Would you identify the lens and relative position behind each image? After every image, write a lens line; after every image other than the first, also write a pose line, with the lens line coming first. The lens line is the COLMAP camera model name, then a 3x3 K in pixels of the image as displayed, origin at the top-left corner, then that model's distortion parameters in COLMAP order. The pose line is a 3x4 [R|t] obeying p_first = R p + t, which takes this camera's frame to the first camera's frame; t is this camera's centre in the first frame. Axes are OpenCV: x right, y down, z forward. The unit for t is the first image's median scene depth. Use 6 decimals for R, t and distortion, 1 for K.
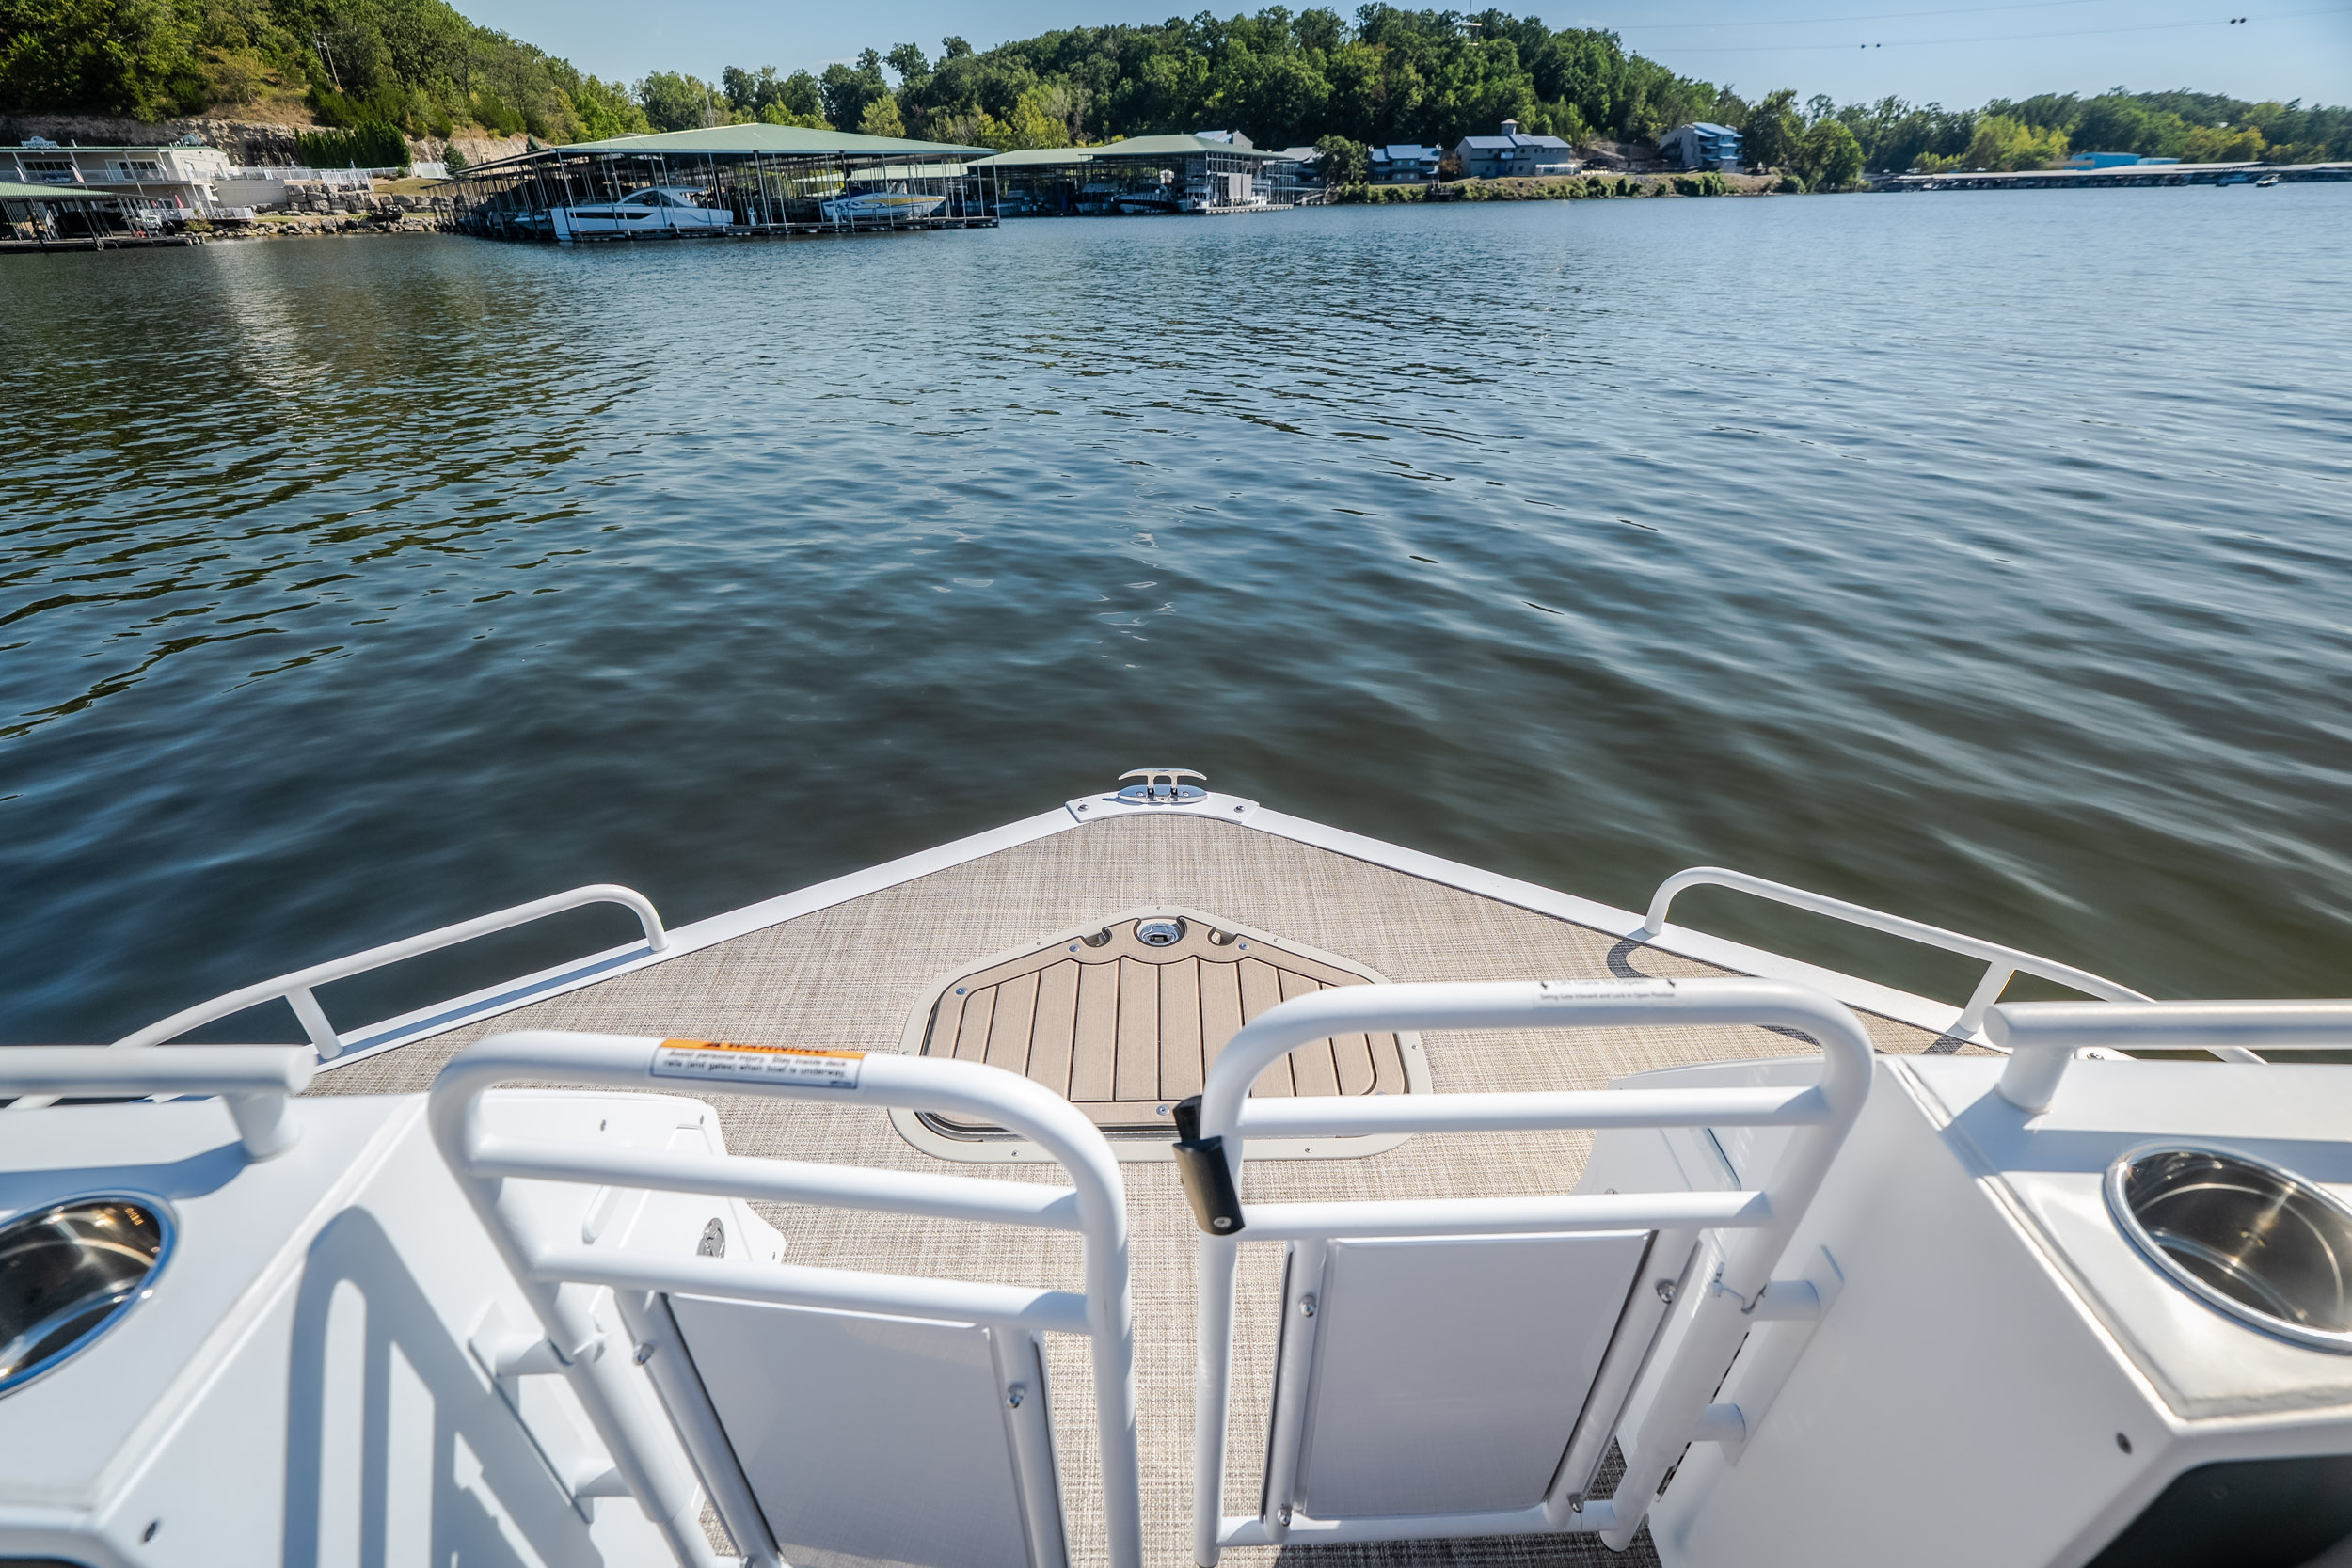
lens RADIAL K [[1053.8, 0, 1170.0], [0, 1053.8, 778.3], [0, 0, 1]] dist [-0.006337, 0.002219]
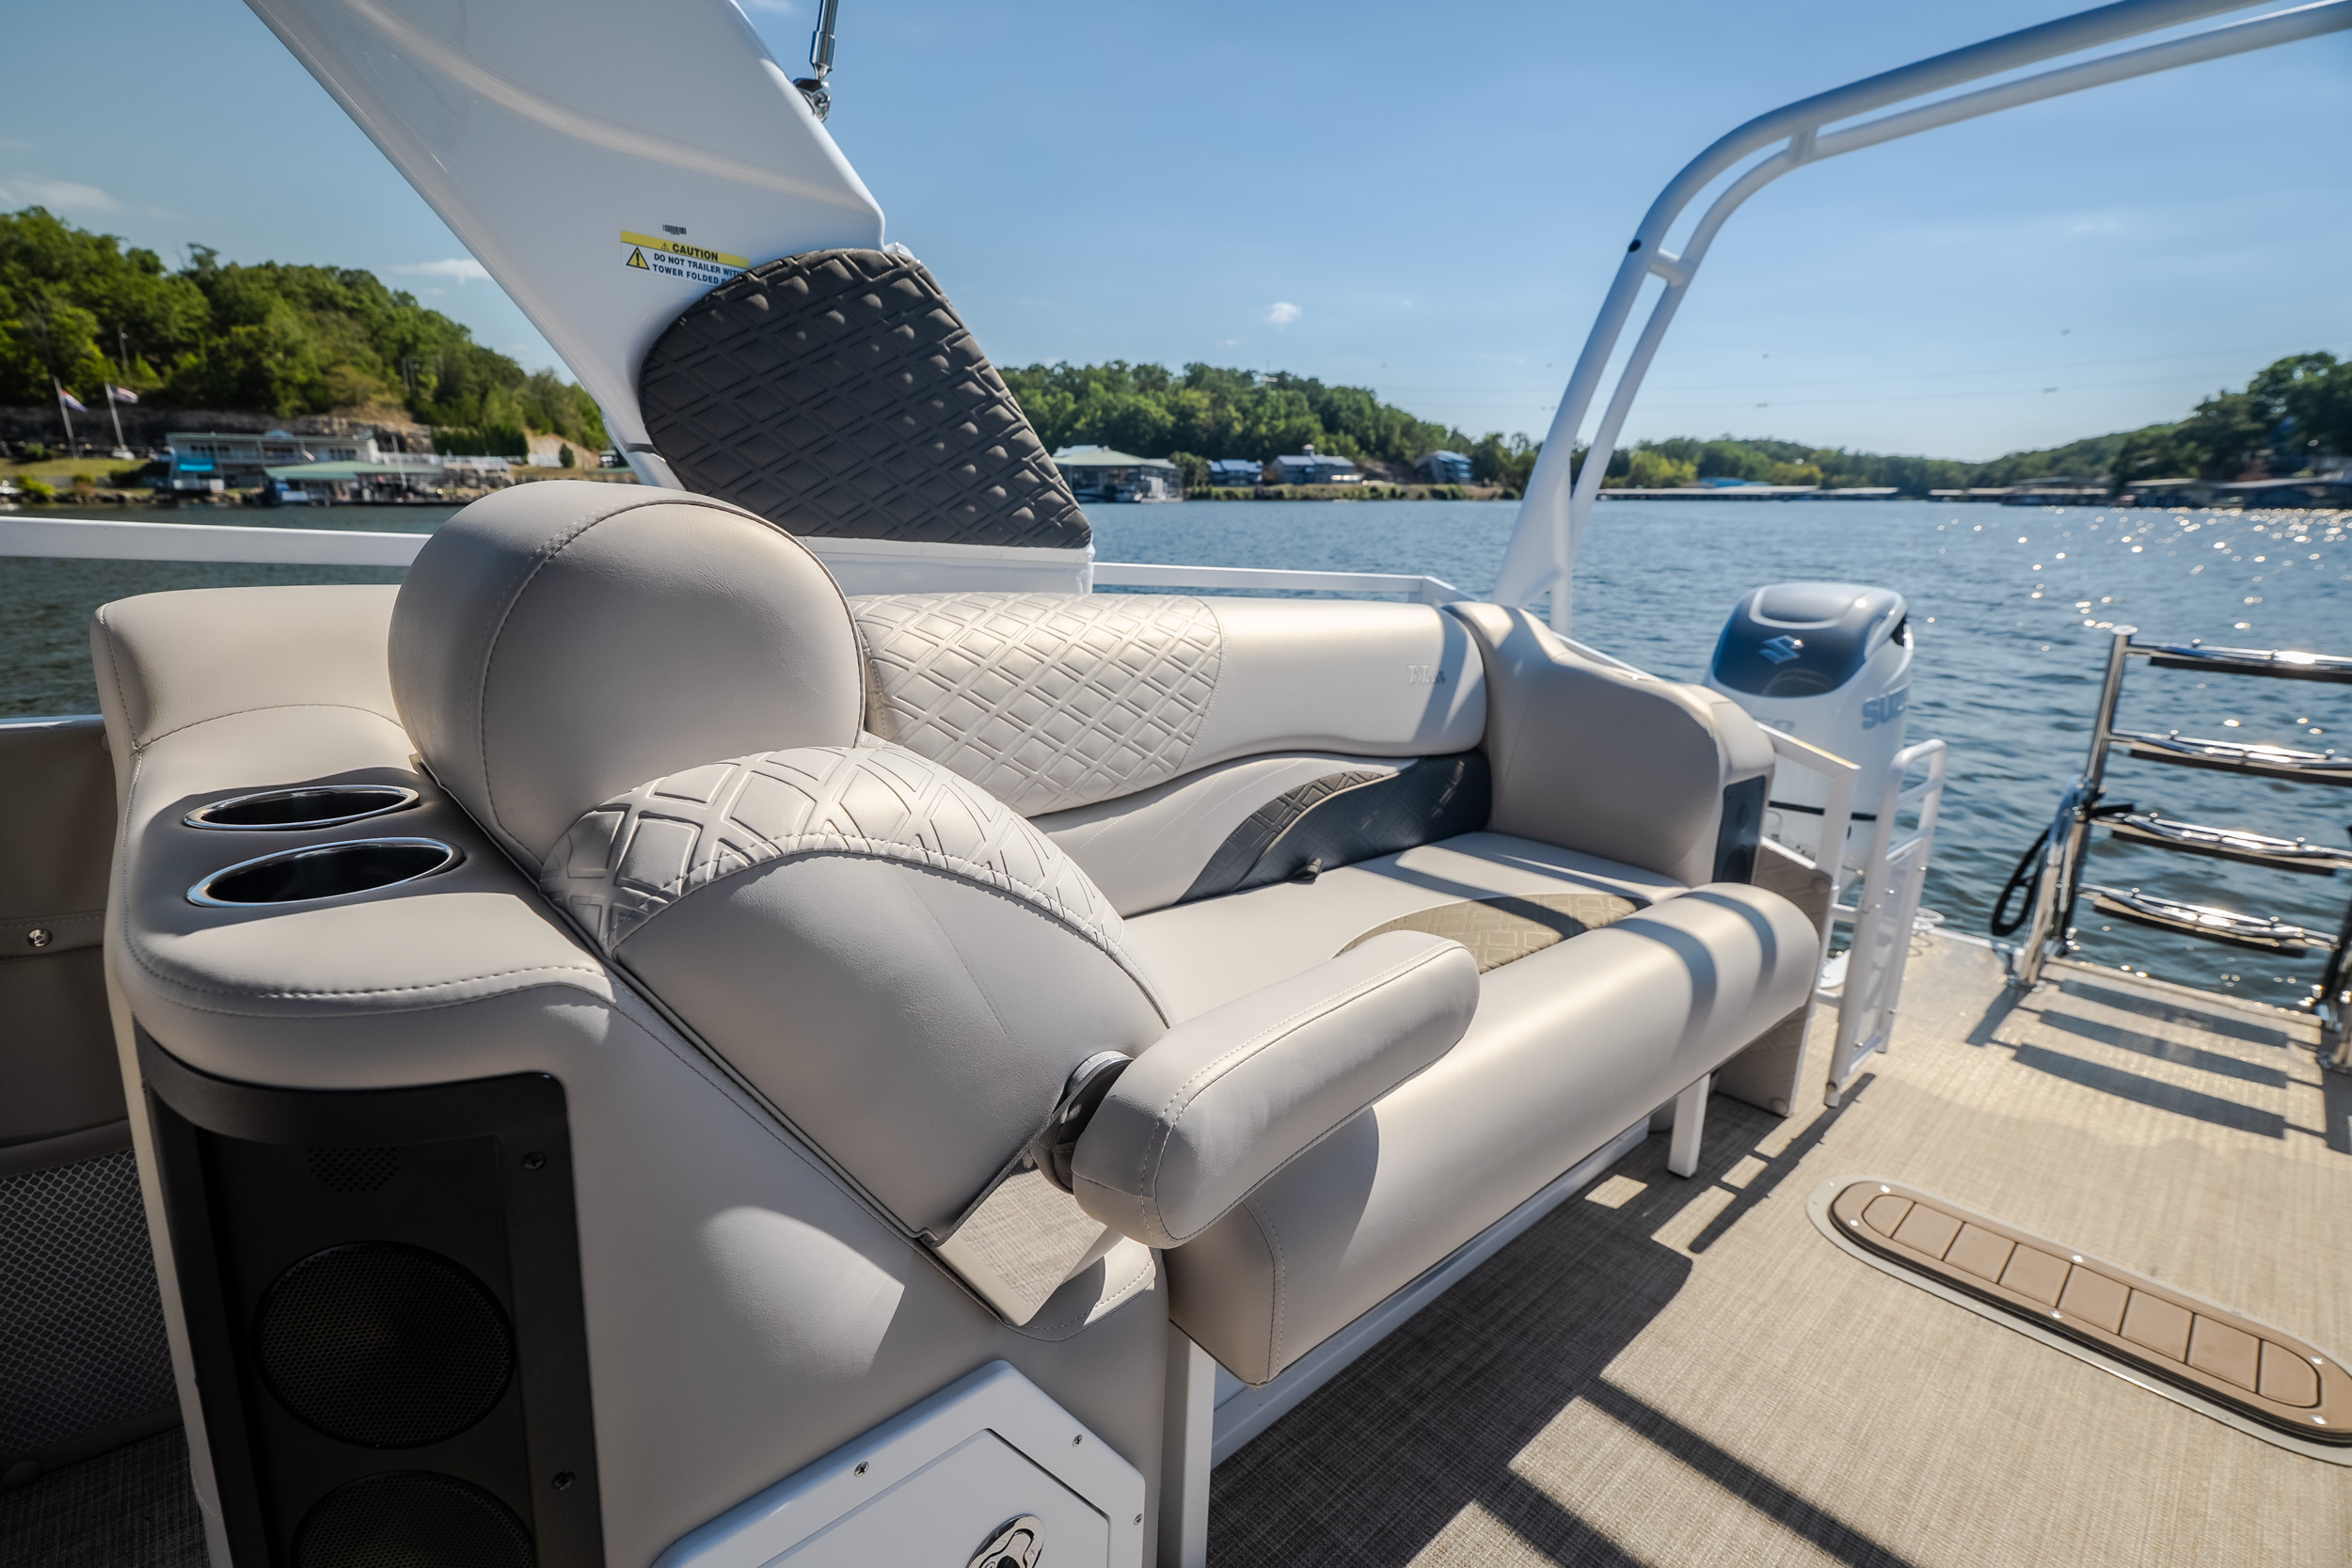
lens RADIAL K [[1053.8, 0, 1168.9], [0, 1053.8, 780.0], [0, 0, 1]] dist [-0.006337, 0.002219]
pose [[0.984503, -0.024029, 0.173711, -0.084847], [0.064746, 0.970387, -0.232716, 0.078554], [-0.162975, 0.240357, 0.956905, -0.136663]]
